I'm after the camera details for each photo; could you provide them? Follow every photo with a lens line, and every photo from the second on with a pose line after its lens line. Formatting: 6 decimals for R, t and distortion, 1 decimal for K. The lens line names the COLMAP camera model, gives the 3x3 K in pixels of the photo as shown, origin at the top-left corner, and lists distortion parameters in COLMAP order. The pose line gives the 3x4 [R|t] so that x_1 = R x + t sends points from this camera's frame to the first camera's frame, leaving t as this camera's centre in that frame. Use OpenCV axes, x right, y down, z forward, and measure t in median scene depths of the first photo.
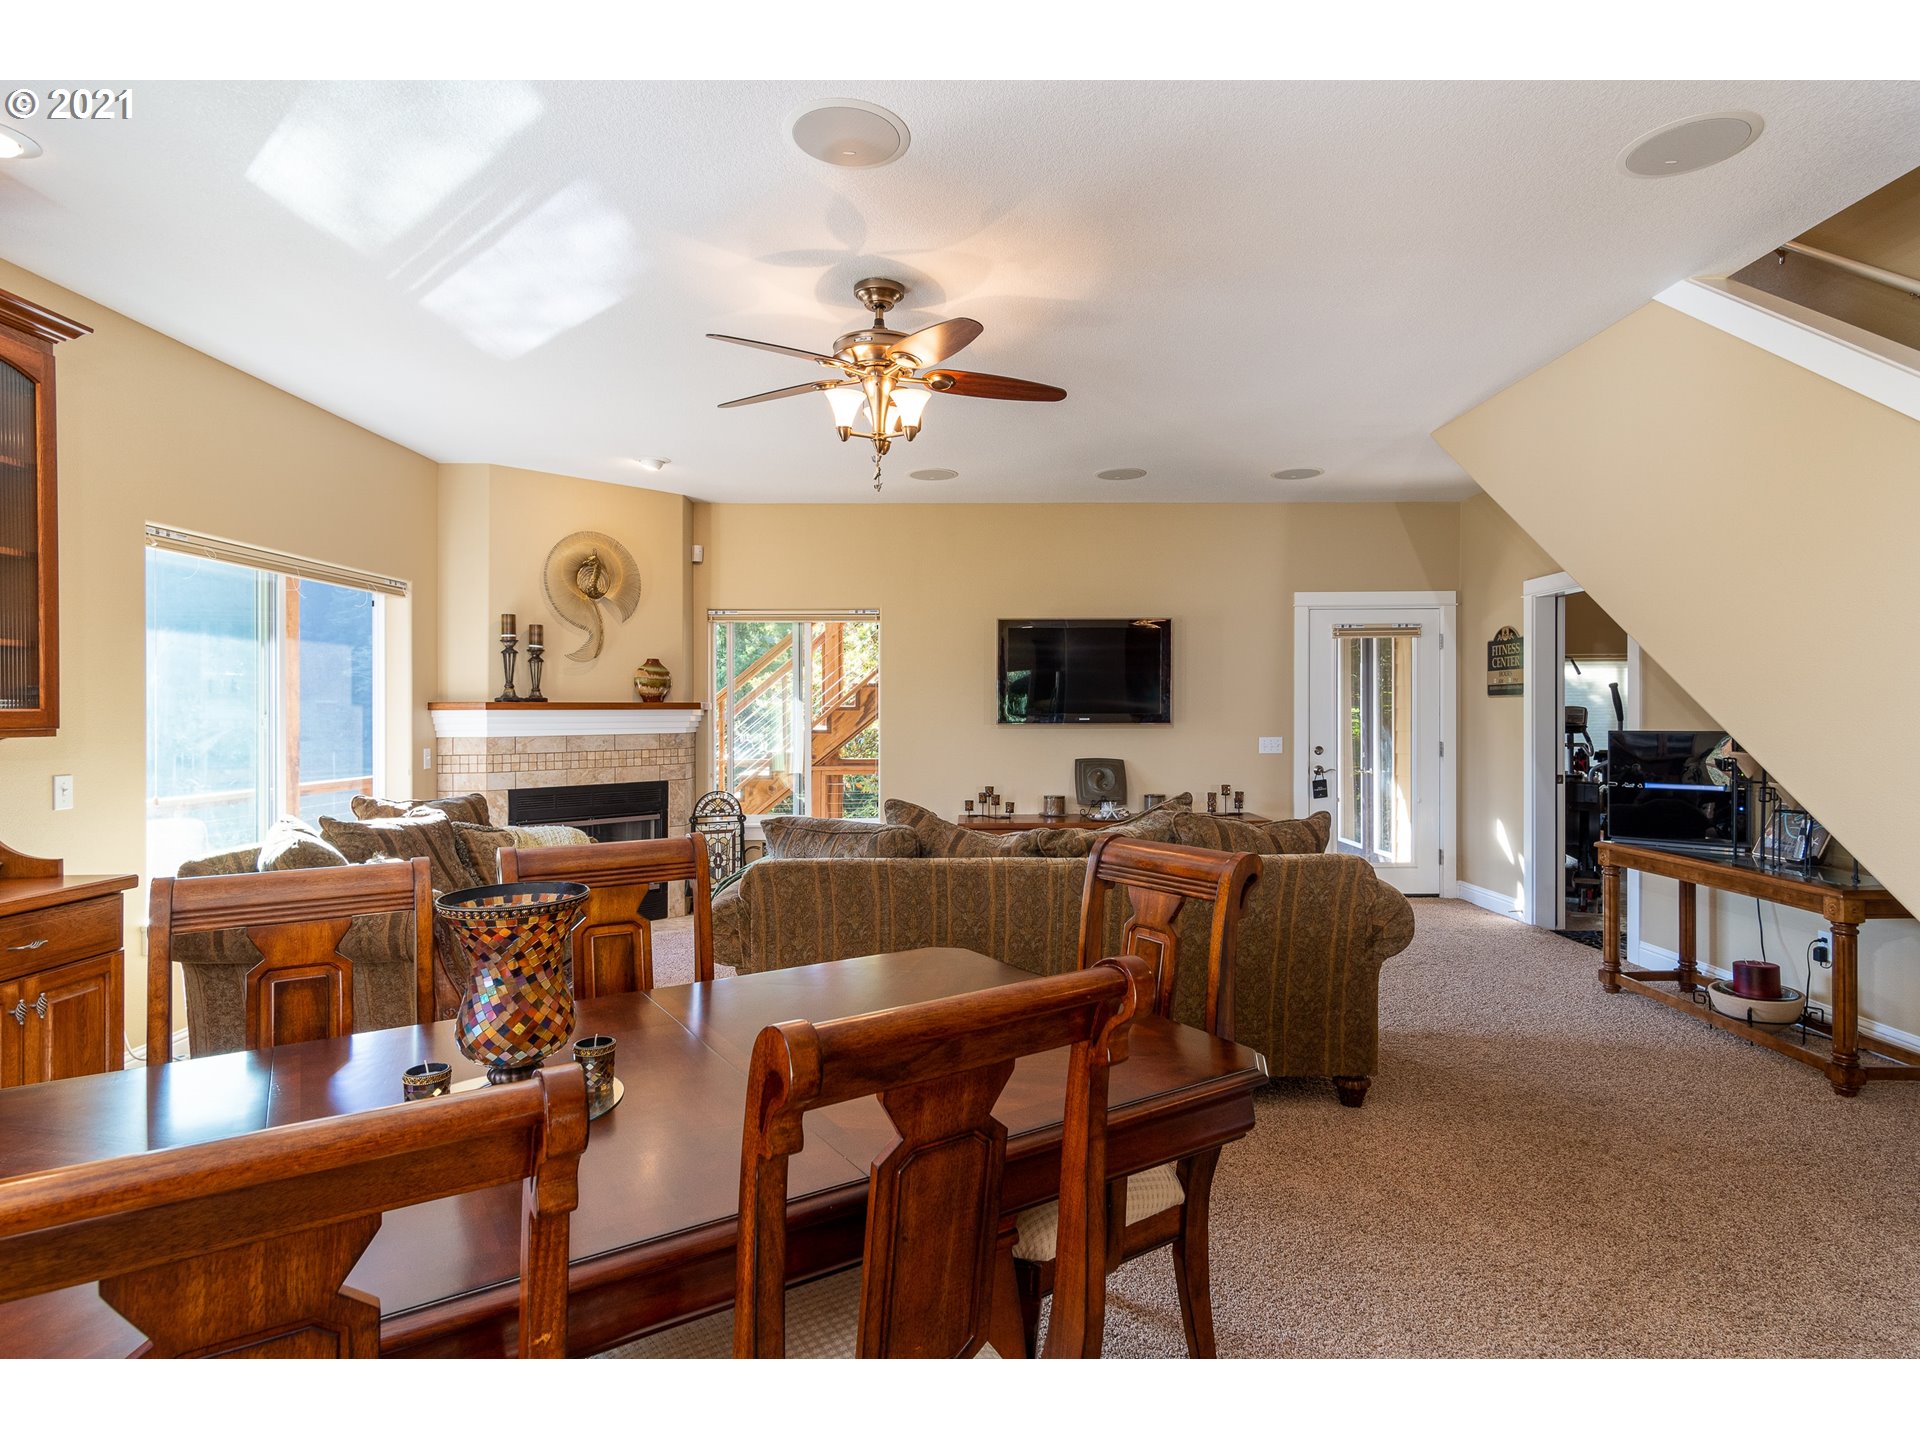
lens RADIAL K [[1014.1, 0, 963.3], [0, 1014.1, 714.1], [0, 0, 1]] dist [0.001196, 0.000060]
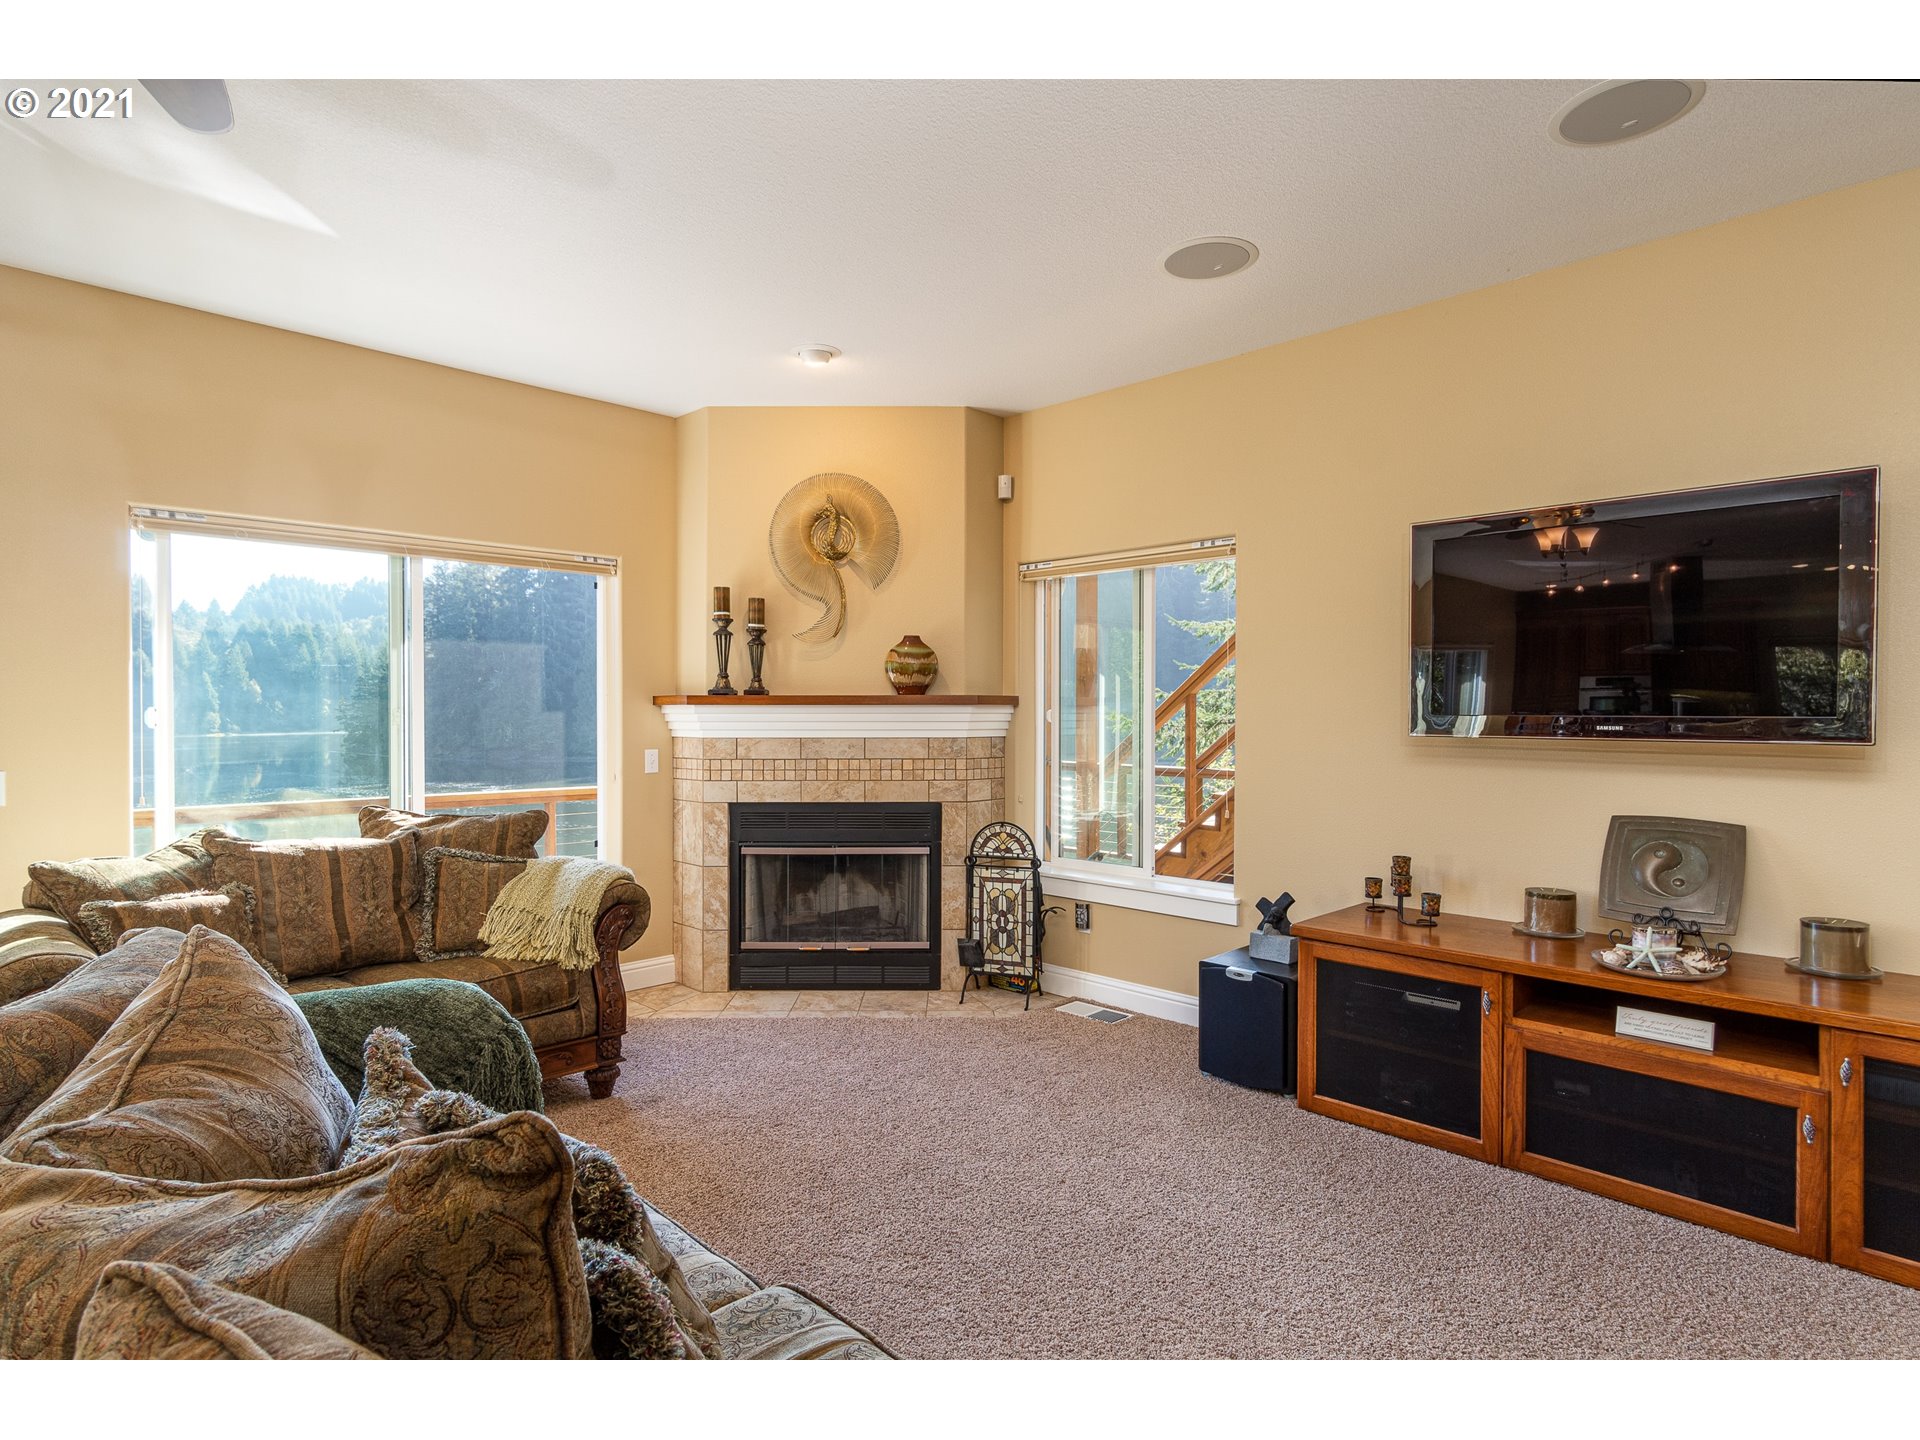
lens RADIAL K [[1026.0, 0, 968.8], [0, 1026.0, 703.2], [0, 0, 1]] dist [0.001598, 0.005972]
pose [[0.712552, -0.001237, -0.701618, 0.247712], [-0.003780, 0.999977, -0.005601, -0.001591], [0.701609, 0.006643, 0.712531, 0.503096]]
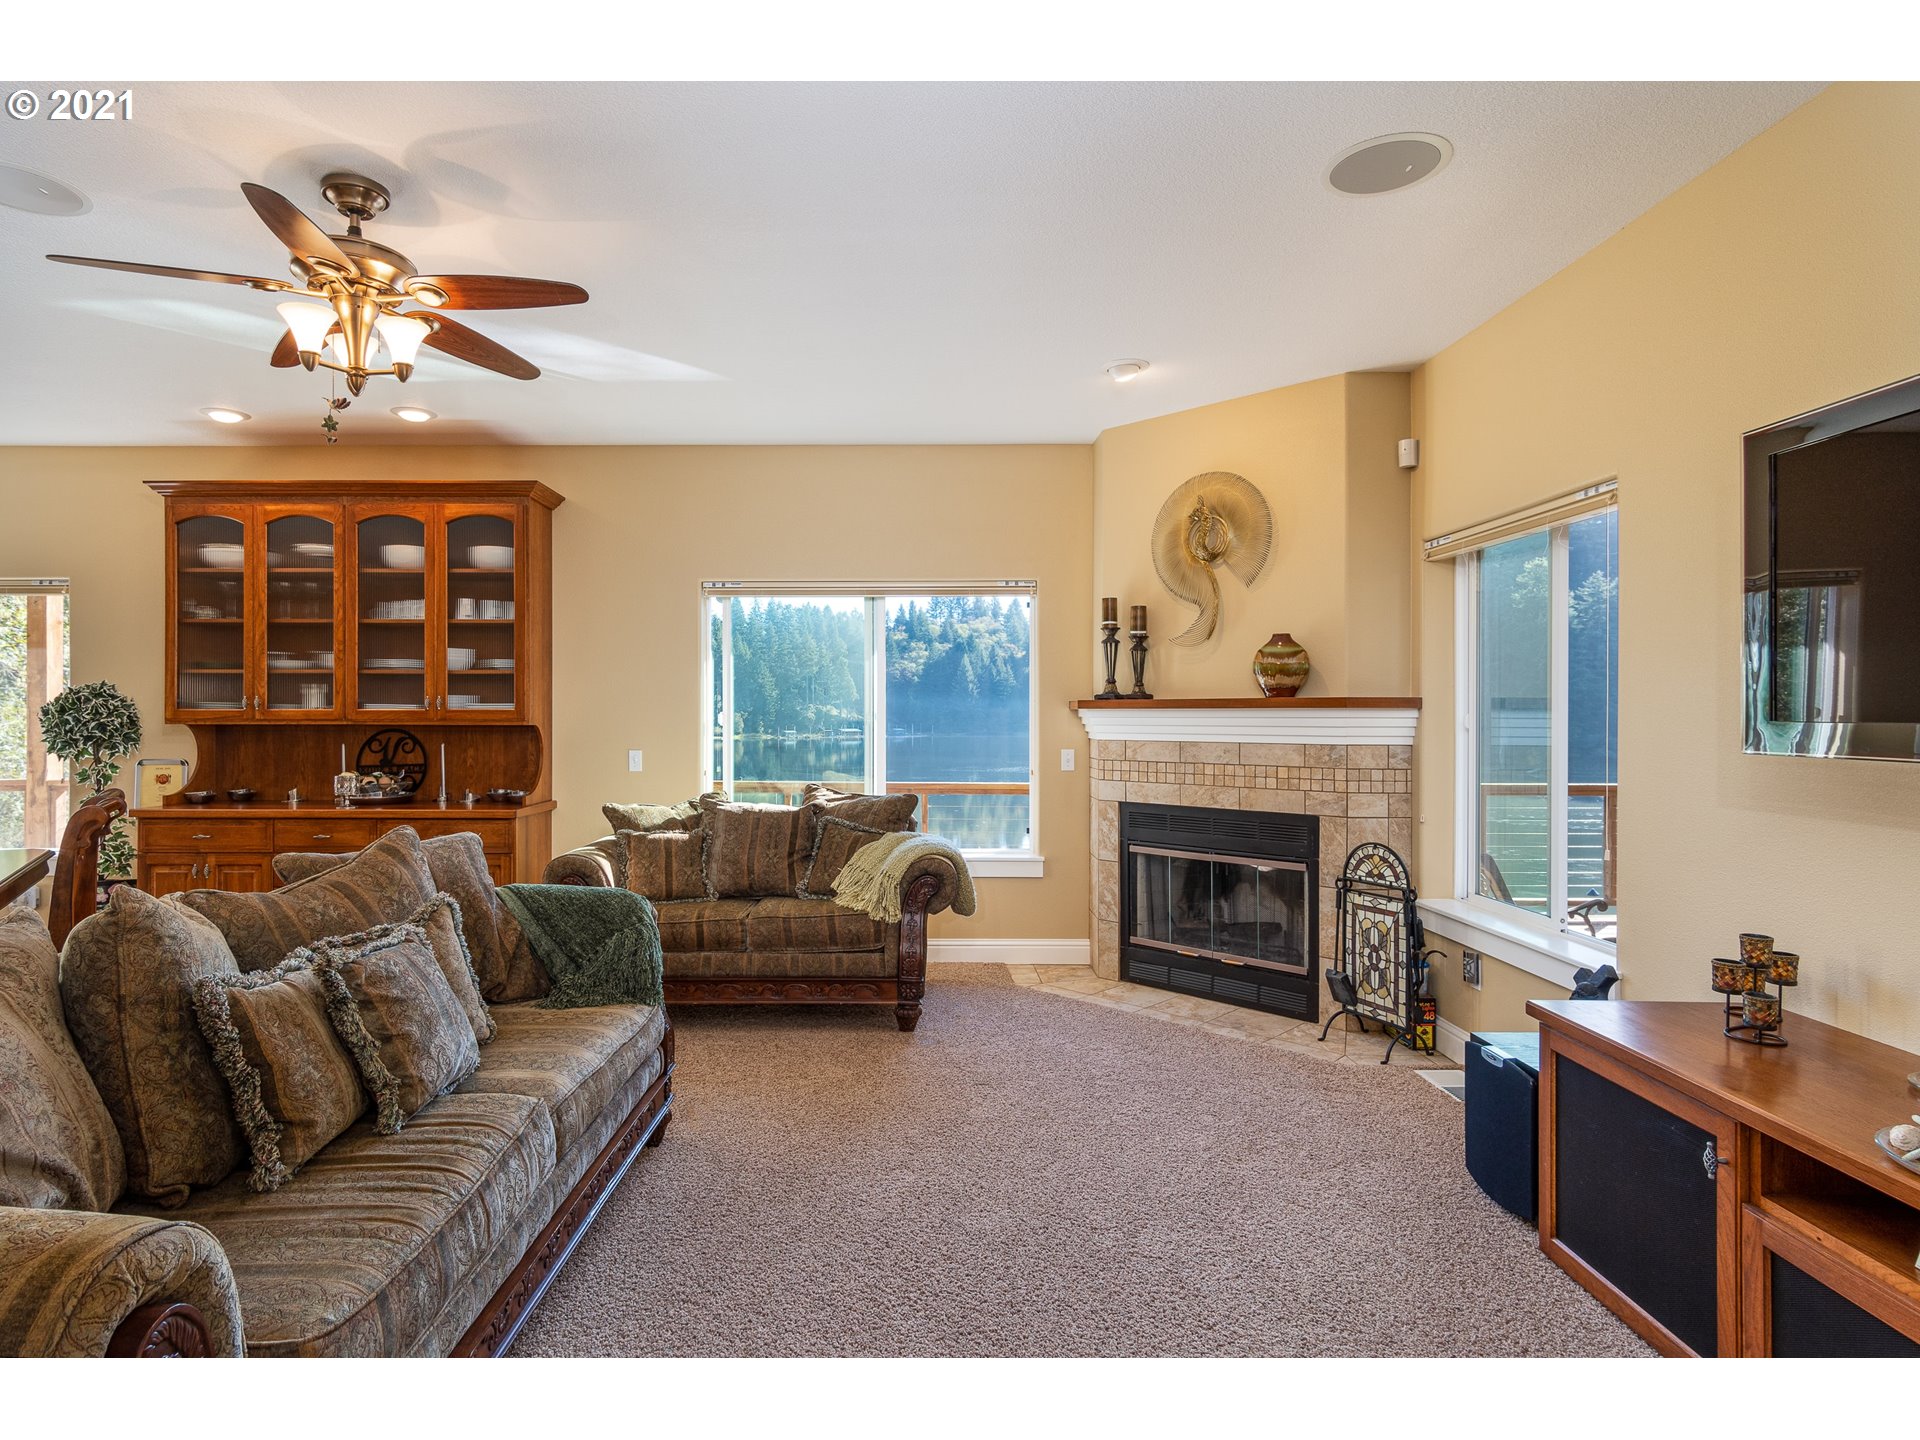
lens RADIAL K [[1036.2, 0, 902.7], [0, 1036.2, 706.1], [0, 0, 1]] dist [0.006958, 0.001309]
pose [[-0.006147, -0.004270, -0.999972, 0.397127], [-0.003907, 0.999983, -0.004246, -0.001932], [0.999973, 0.003881, -0.006163, 0.756137]]
